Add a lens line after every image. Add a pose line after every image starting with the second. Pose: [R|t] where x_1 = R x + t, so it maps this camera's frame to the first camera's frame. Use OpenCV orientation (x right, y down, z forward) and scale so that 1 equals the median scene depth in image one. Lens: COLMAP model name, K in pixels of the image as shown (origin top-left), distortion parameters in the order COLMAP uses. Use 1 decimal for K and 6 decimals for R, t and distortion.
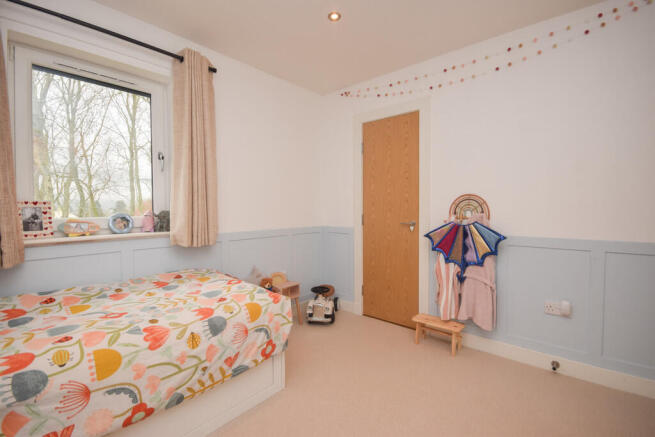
lens RADIAL K [[295.5, 0, 327.5], [0, 295.5, 218.5], [0, 0, 1]] dist [-0.024603, 0.000078]
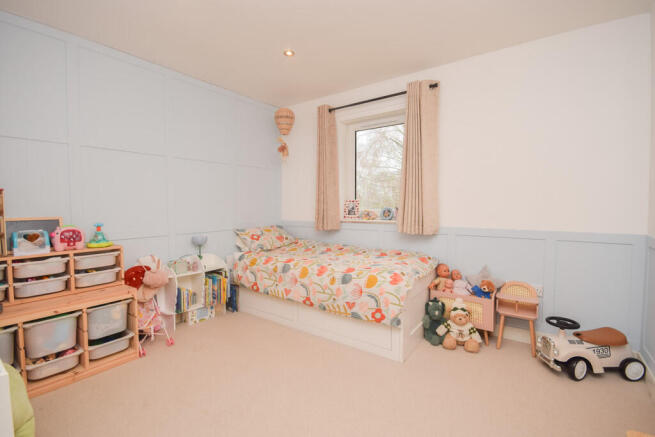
lens RADIAL K [[291.4, 0, 327.5], [0, 291.4, 218.5], [0, 0, 1]] dist [-0.000529, -0.000049]
pose [[0.082451, 0.054904, -0.995082, 1.120656], [-0.032931, 0.998086, 0.052341, -0.038794], [0.996051, 0.028454, 0.084101, 0.728115]]
